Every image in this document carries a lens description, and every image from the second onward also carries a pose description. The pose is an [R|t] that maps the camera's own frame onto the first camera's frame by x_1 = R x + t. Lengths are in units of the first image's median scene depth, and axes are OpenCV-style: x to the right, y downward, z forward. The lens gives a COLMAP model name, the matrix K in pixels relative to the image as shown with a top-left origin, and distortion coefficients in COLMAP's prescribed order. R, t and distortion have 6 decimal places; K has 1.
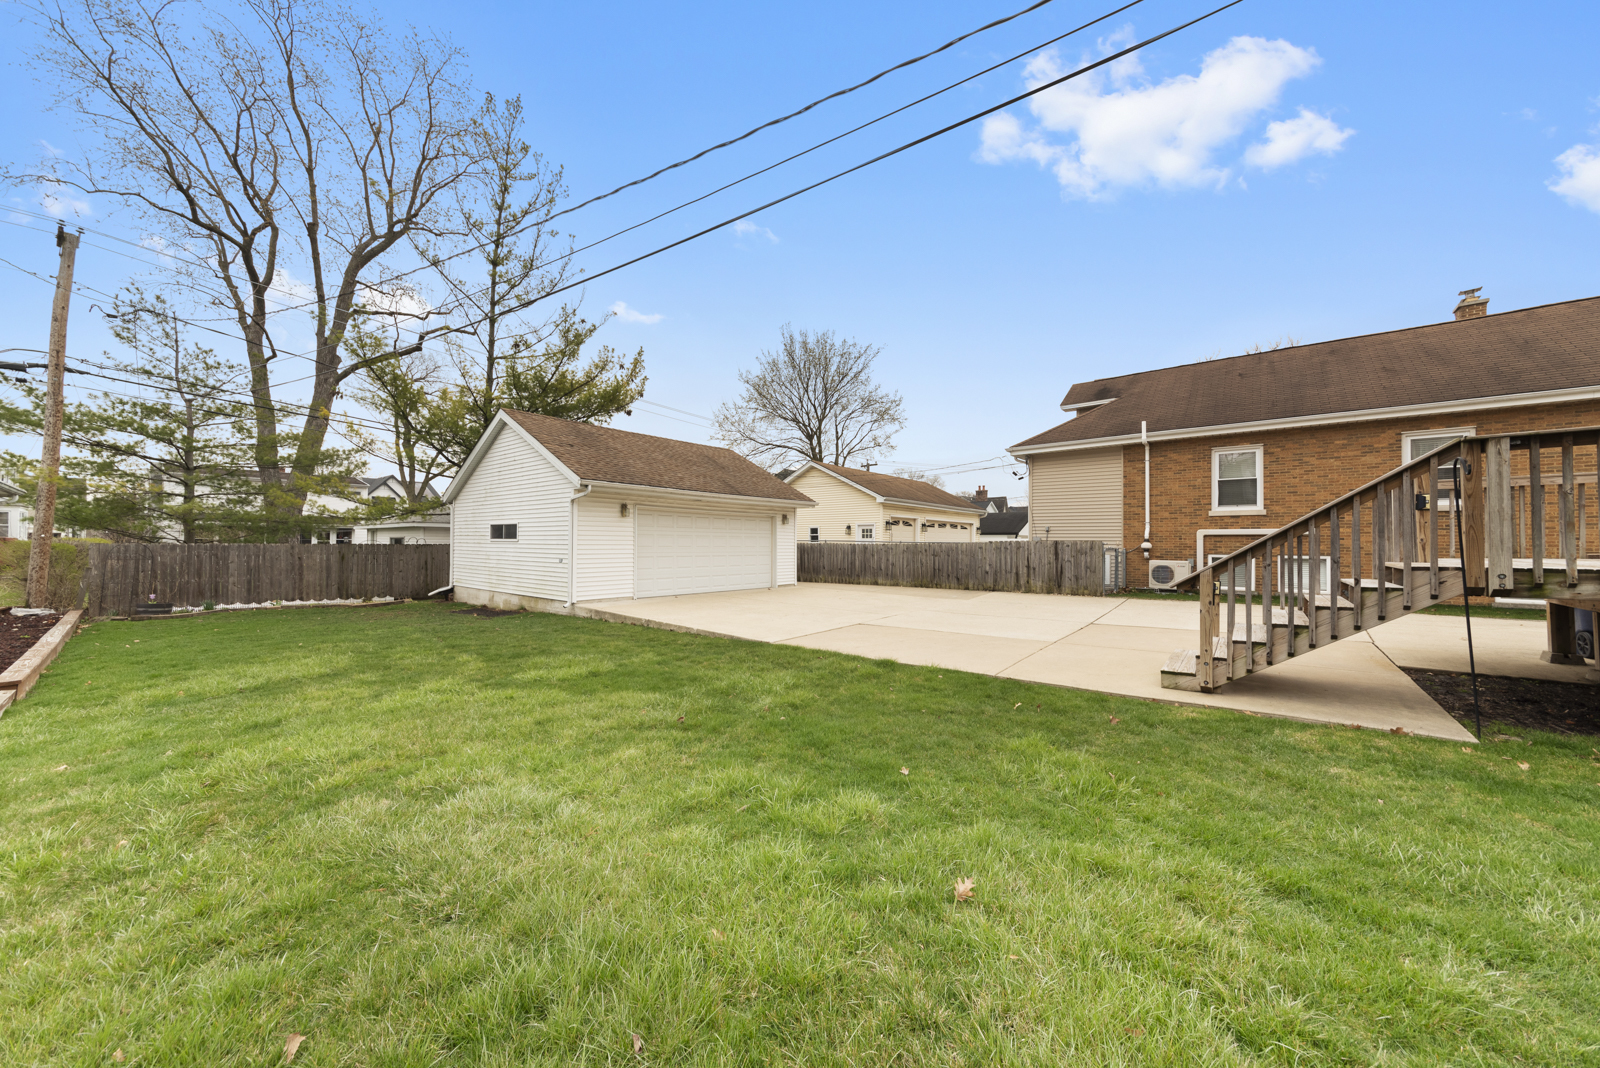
lens RADIAL K [[570.7, 0, 804.3], [0, 570.7, 538.9], [0, 0, 1]] dist [-0.000547, -0.000005]
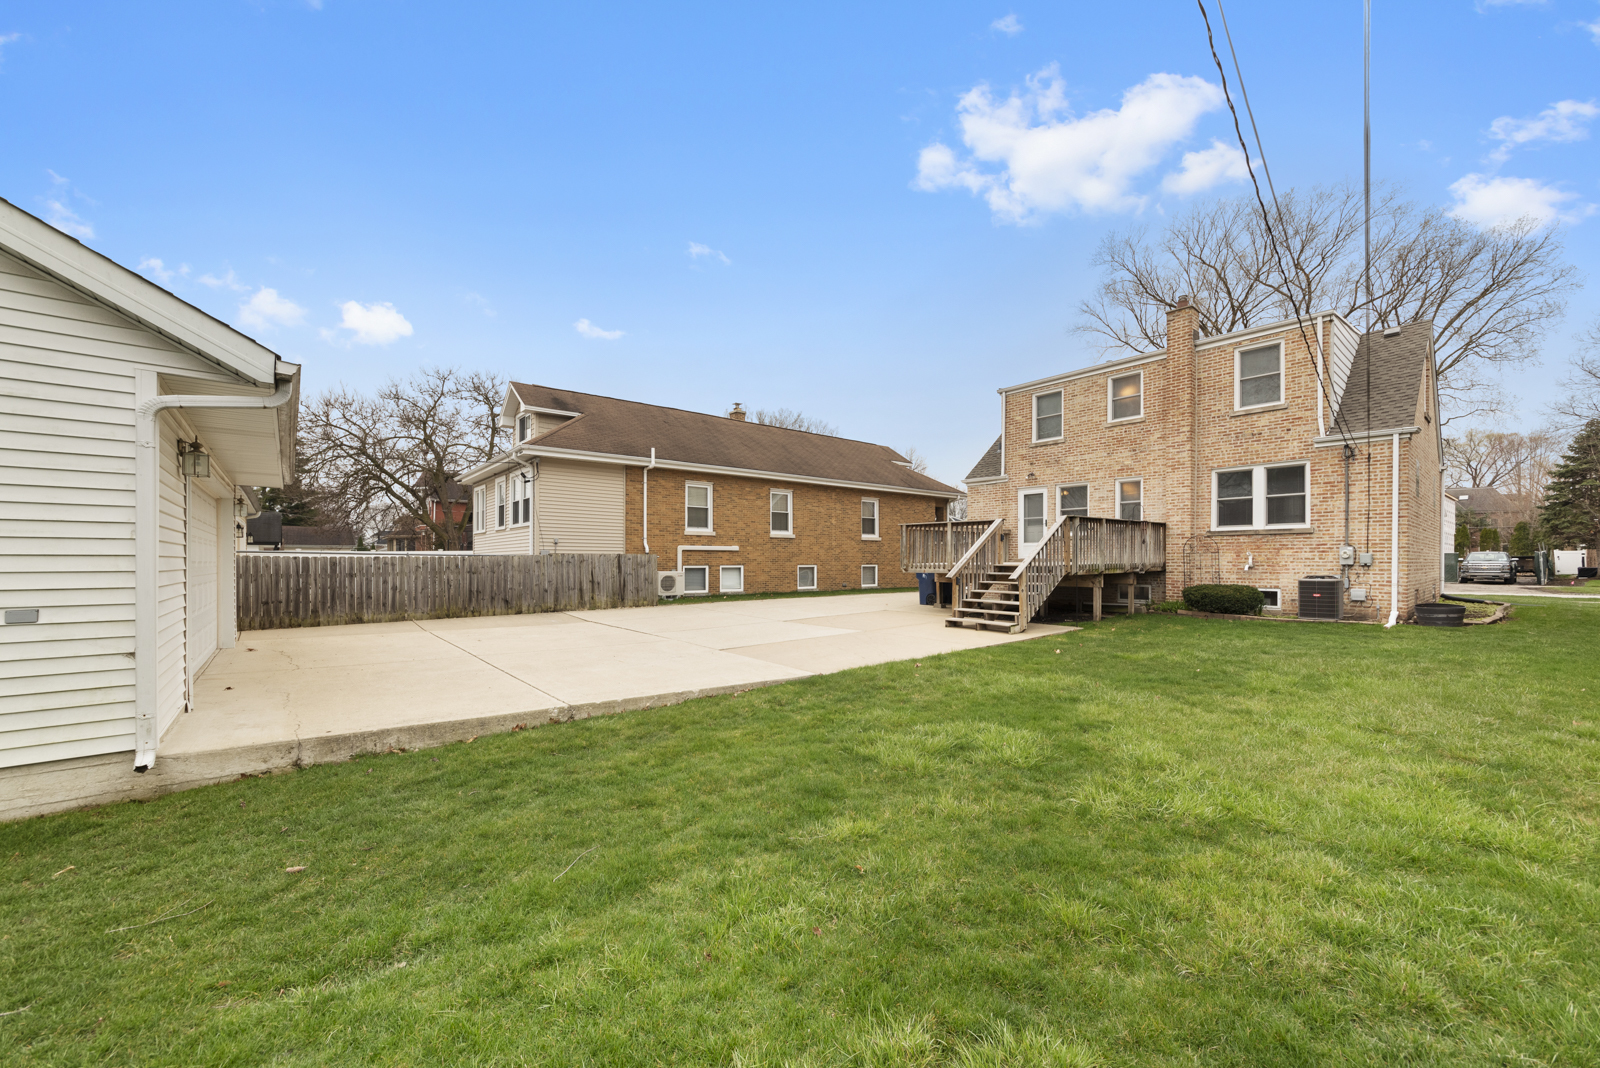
lens RADIAL K [[611.2, 0, 796.1], [0, 611.2, 556.5], [0, 0, 1]] dist [-0.000016, -0.000001]
pose [[0.196506, 0.001621, 0.980501, -0.524823], [-0.008794, 0.999961, 0.000110, 0.004925], [-0.980463, -0.008644, 0.196512, 0.480868]]
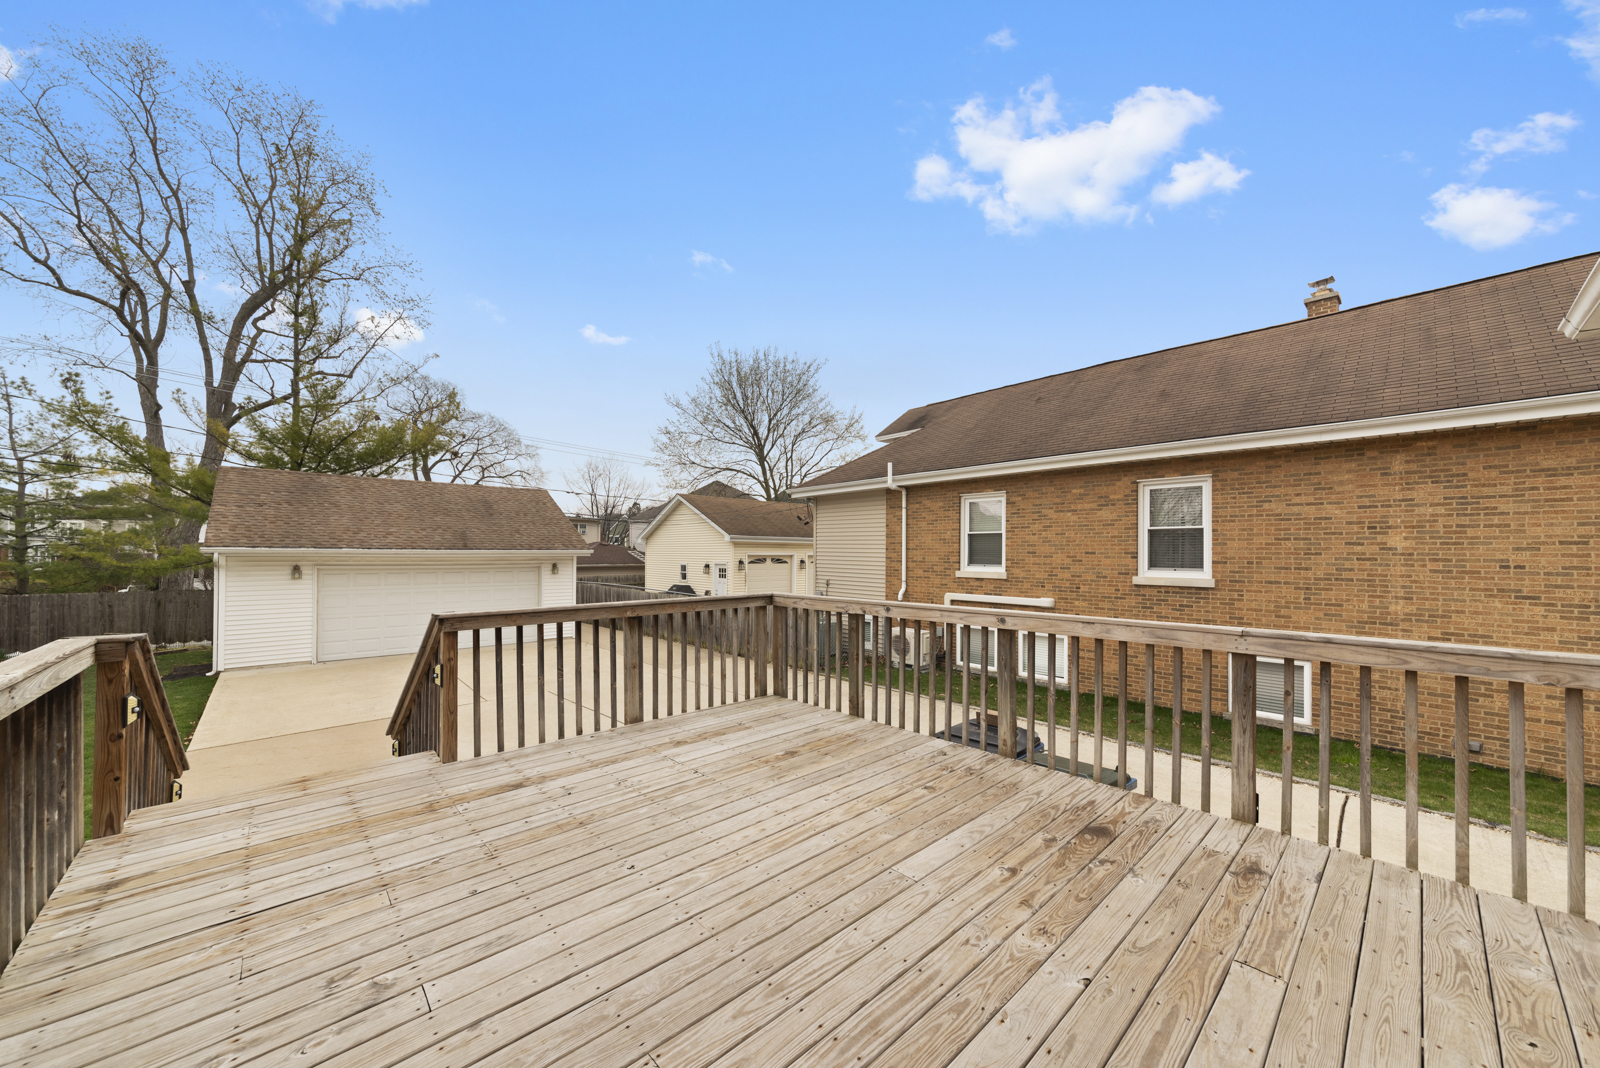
lens RADIAL K [[578.7, 0, 800.8], [0, 578.7, 553.6], [0, 0, 1]] dist [0.000874, -0.000015]
pose [[0.989681, 0.000879, -0.143283, 0.582767], [0.000460, 0.999957, 0.009308, -0.078514], [0.143285, -0.009278, 0.989638, 0.132602]]
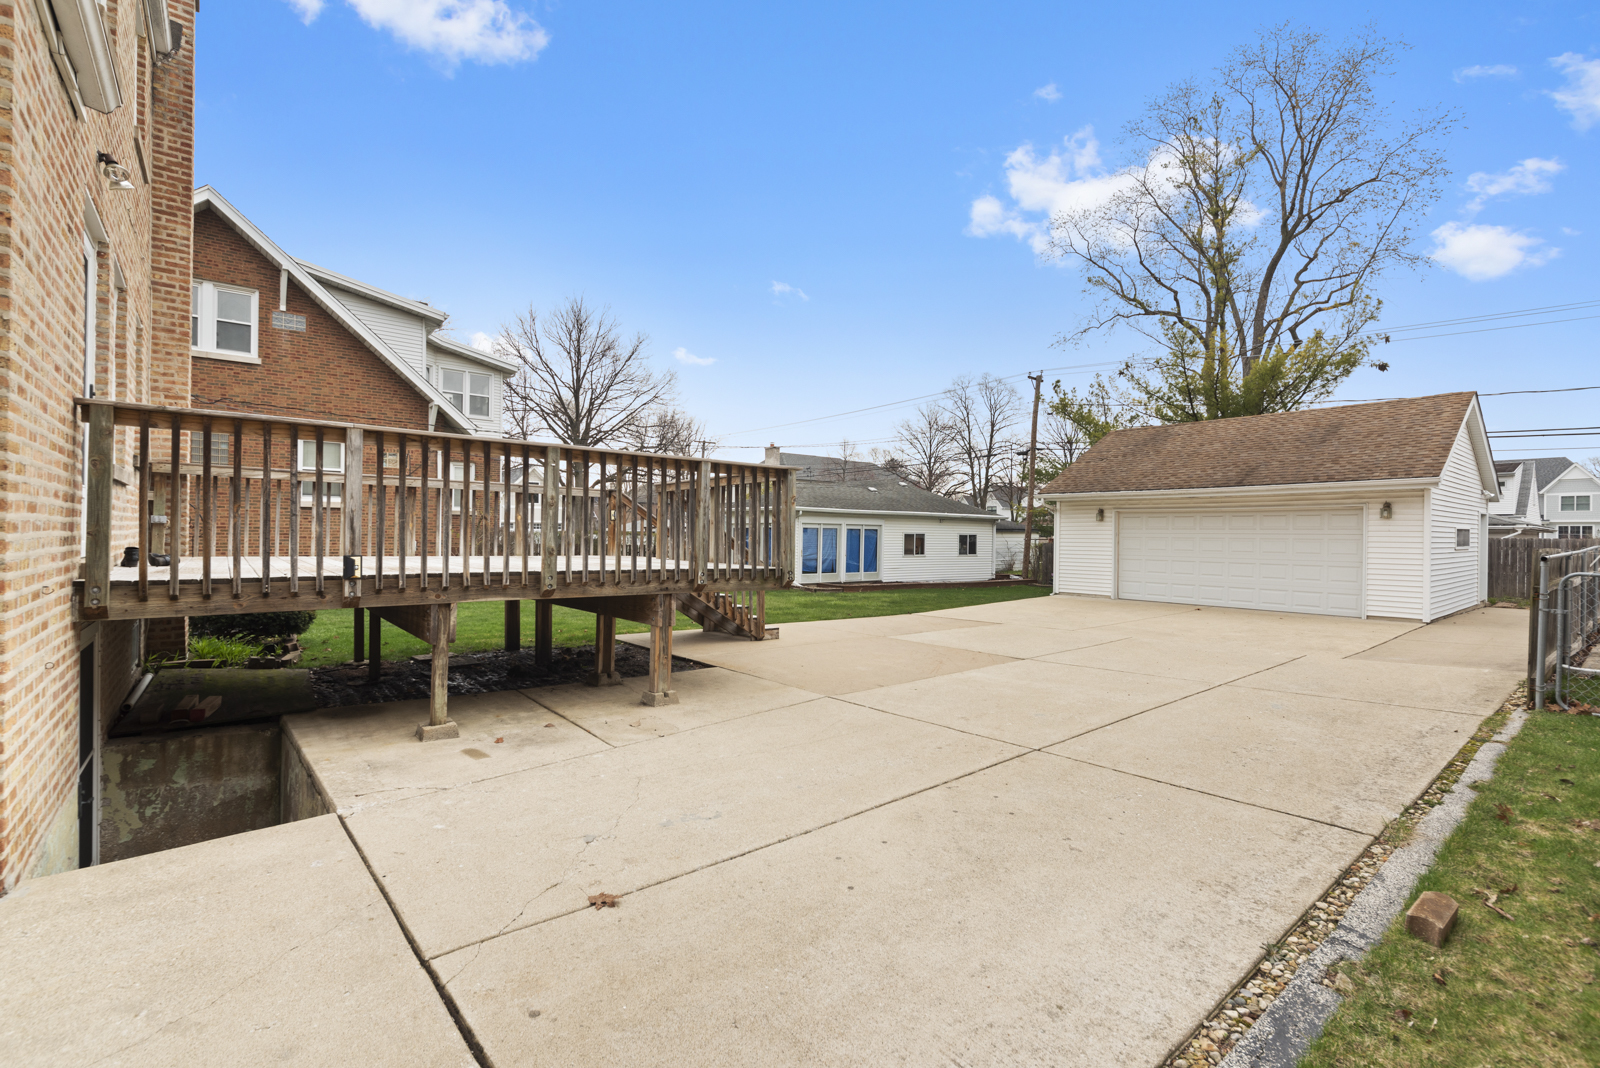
lens RADIAL K [[708.0, 0, 800.0], [0, 708.0, 534.0], [0, 0, 1]] dist [0.001106, 0.000082]
pose [[-0.211144, 0.002287, -0.977452, 0.972673], [0.010214, 0.999948, 0.000133, -0.017781], [0.977402, -0.009955, -0.211157, 0.630822]]
